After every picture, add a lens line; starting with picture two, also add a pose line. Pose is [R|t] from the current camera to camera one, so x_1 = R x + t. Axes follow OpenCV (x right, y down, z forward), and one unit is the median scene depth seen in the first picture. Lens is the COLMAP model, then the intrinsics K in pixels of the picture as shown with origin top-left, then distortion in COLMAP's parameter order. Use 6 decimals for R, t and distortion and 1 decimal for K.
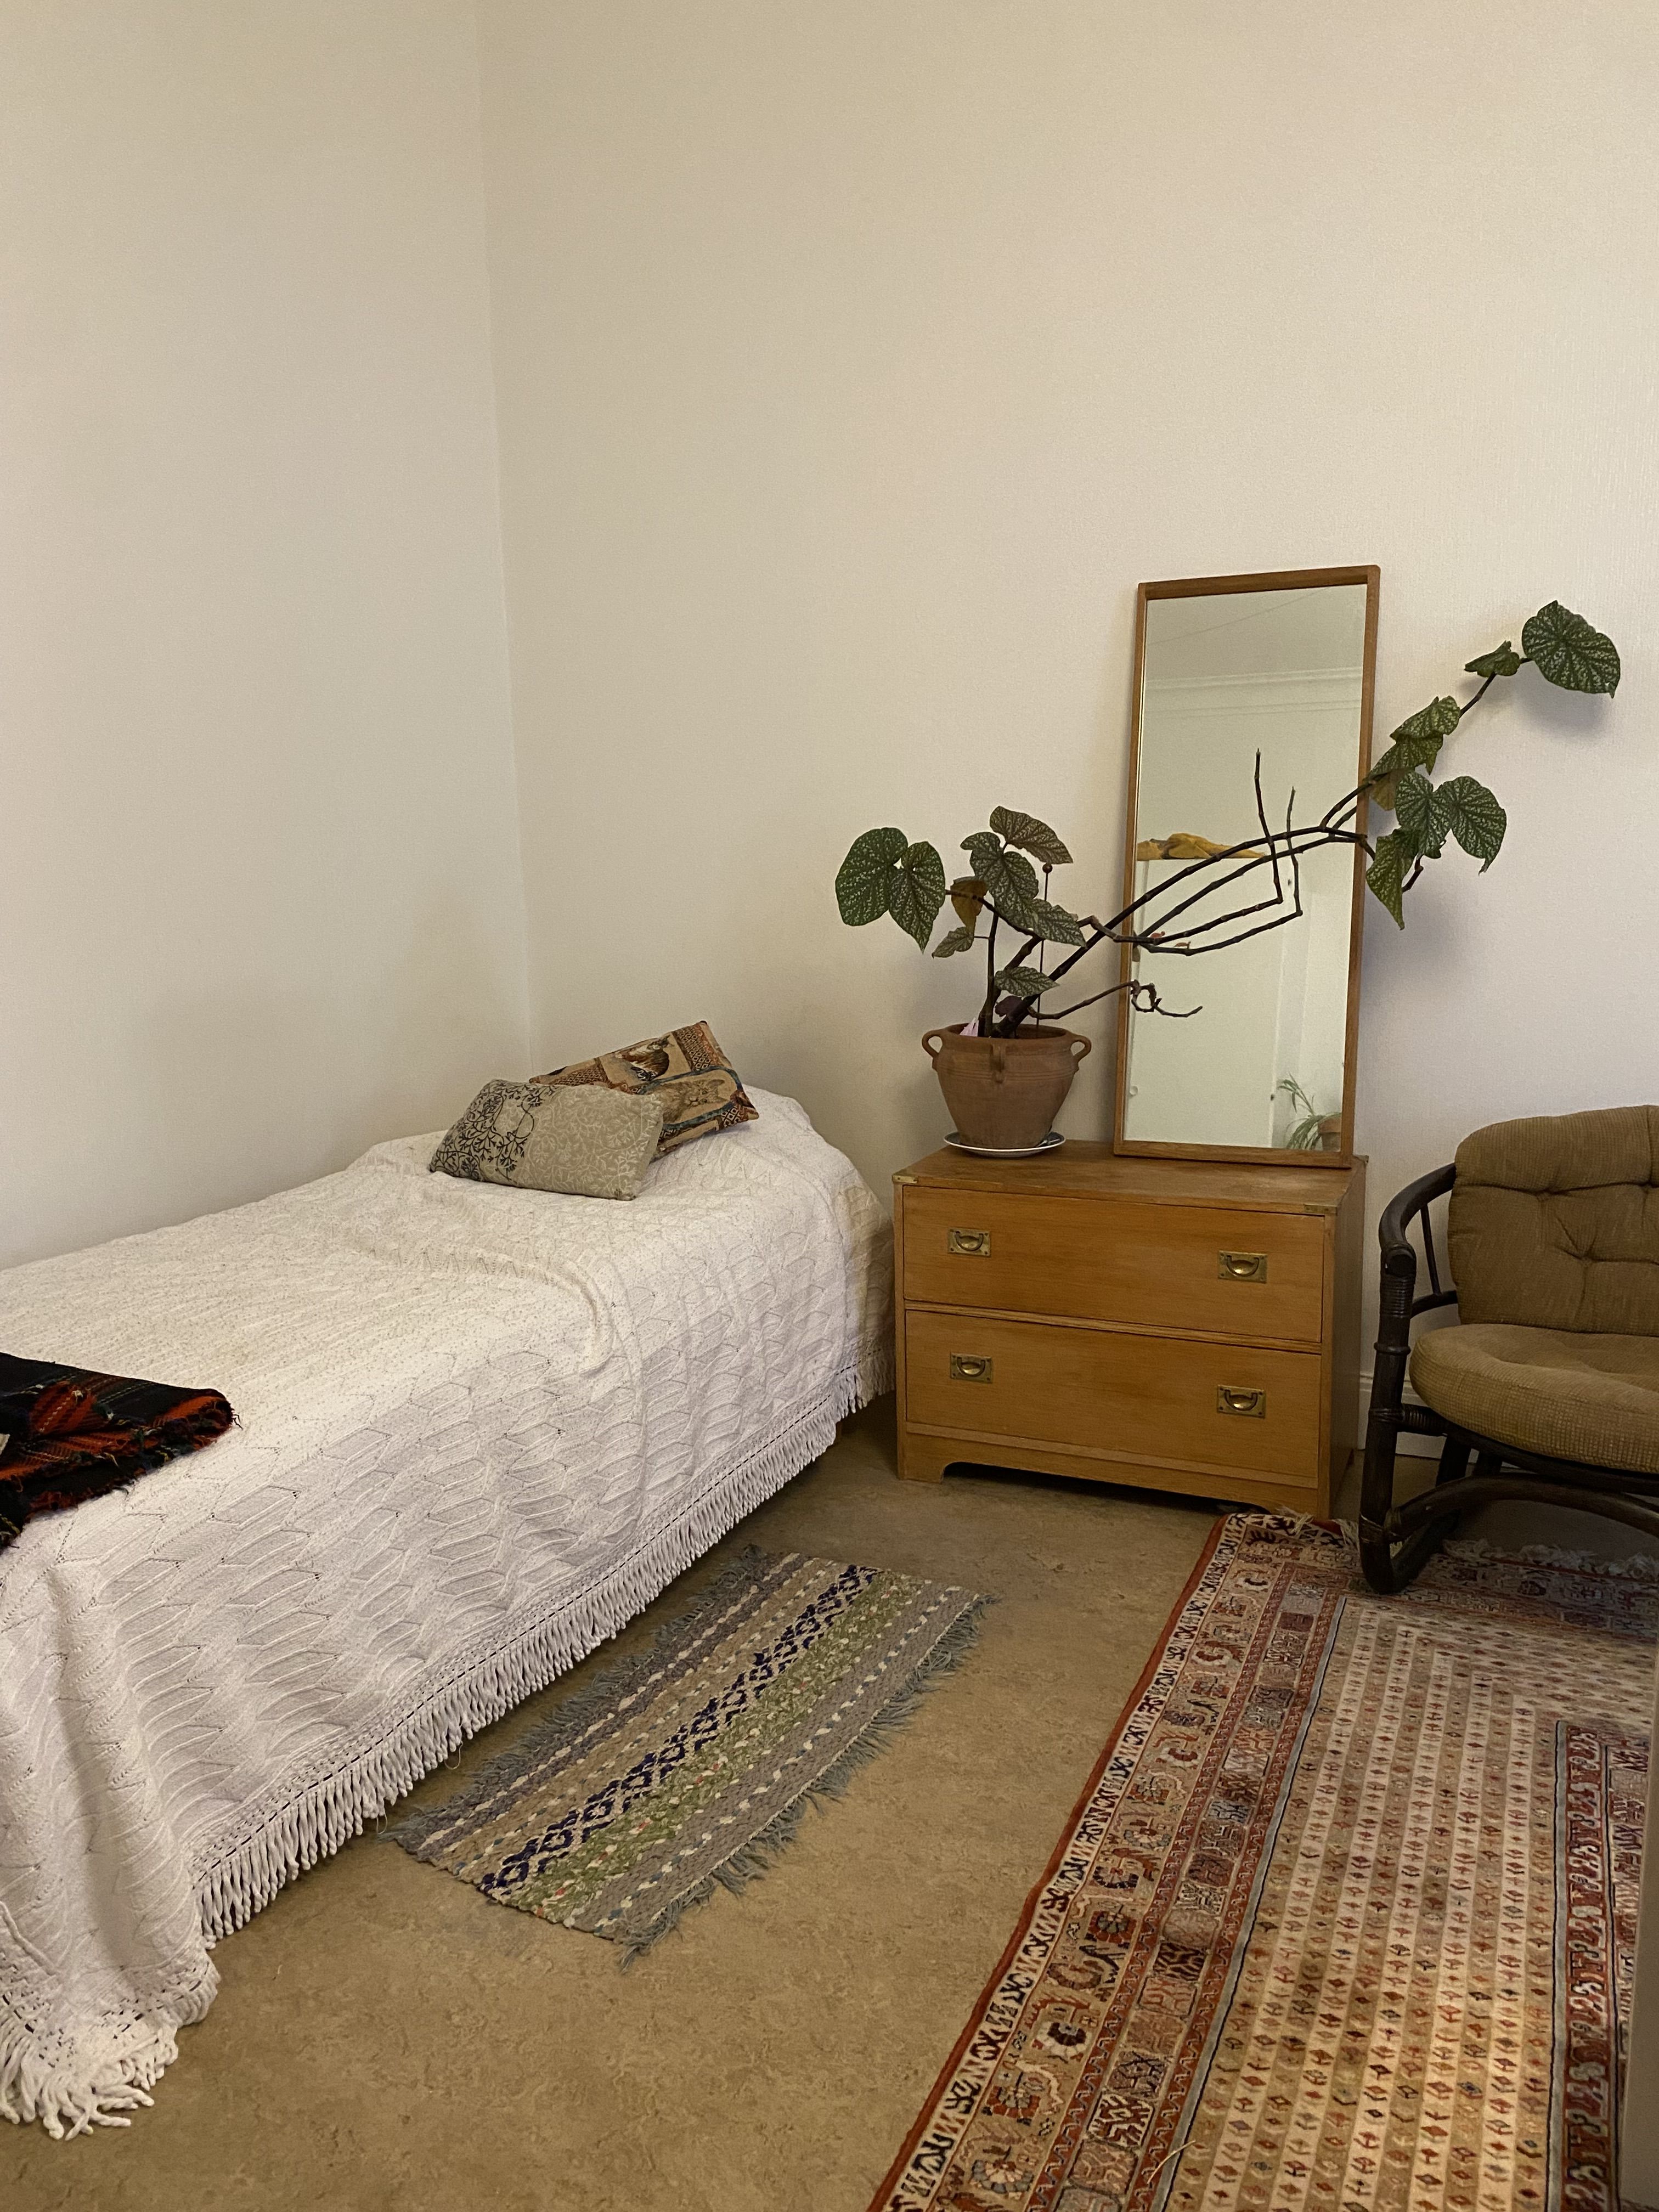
lens RADIAL K [[1676.4, 0, 817.0], [0, 1676.4, 1107.8], [0, 0, 1]] dist [0.038301, -0.042563]
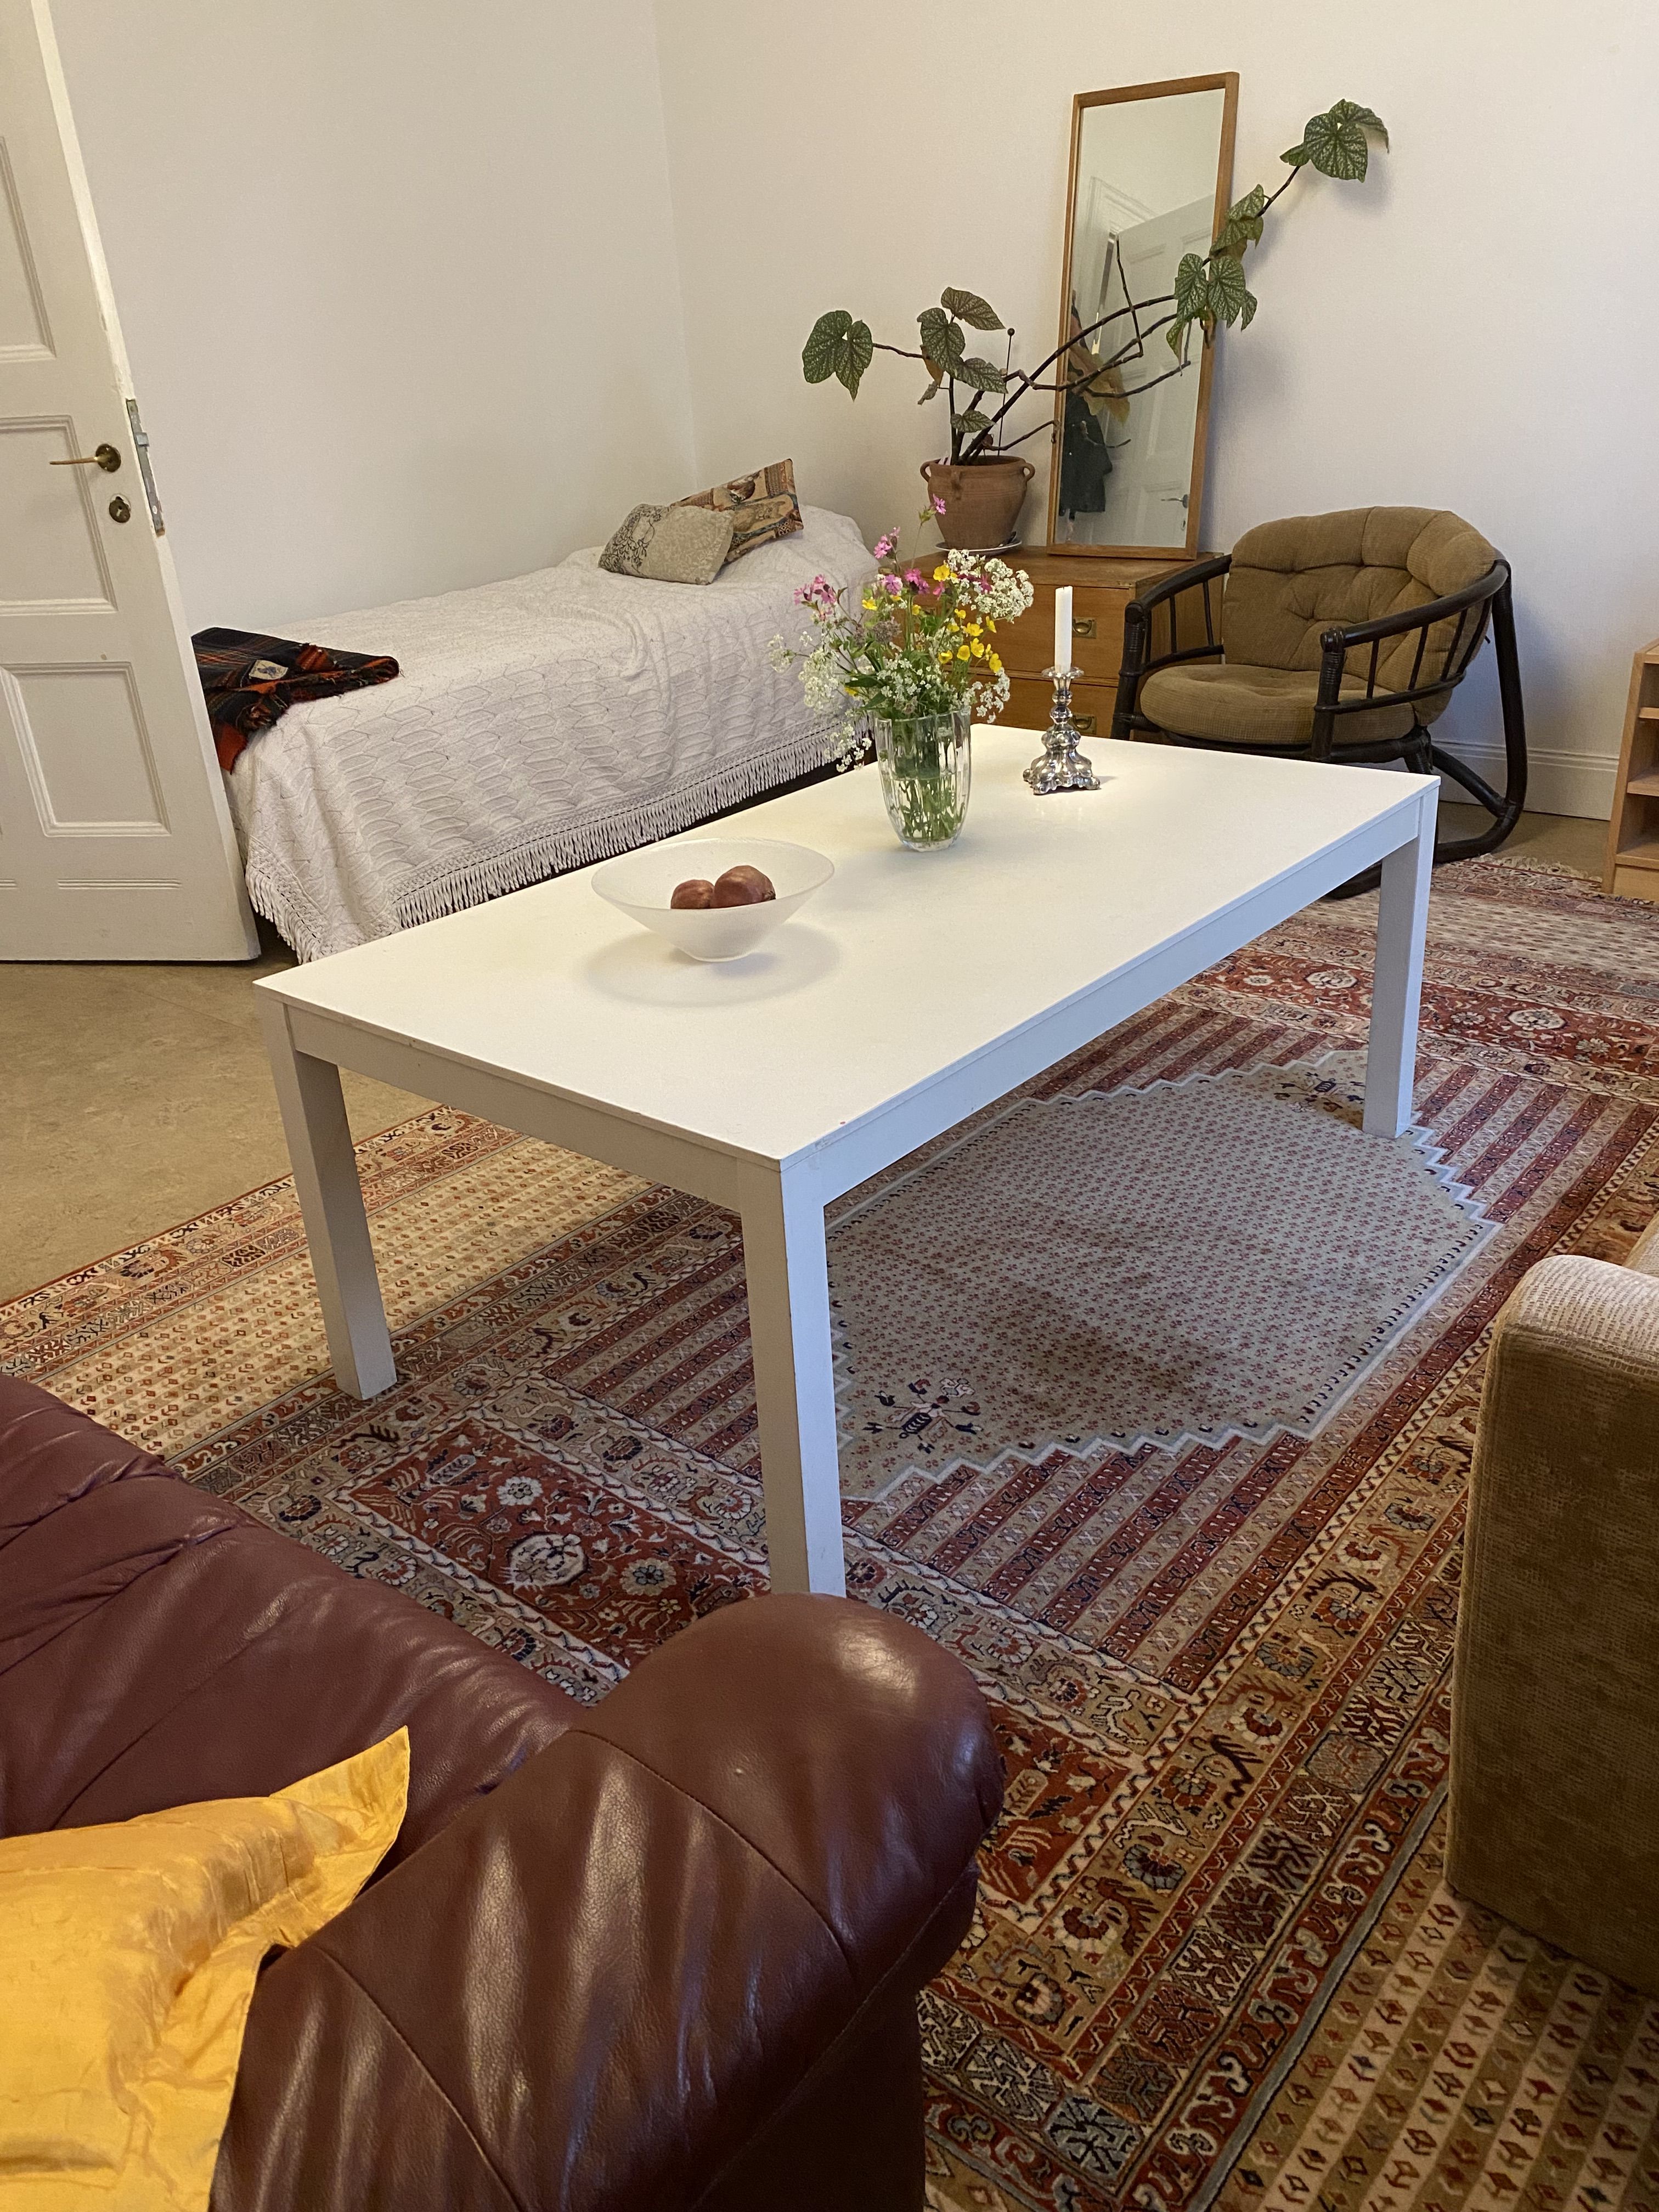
lens RADIAL K [[1676.4, 0, 834.2], [0, 1676.4, 1102.0], [0, 0, 1]] dist [0.038301, -0.042563]
pose [[0.966295, 0.075924, -0.245987, 0.452129], [-0.000453, 0.956021, 0.293298, 0.061647], [0.257437, -0.283301, 0.923833, -0.556698]]
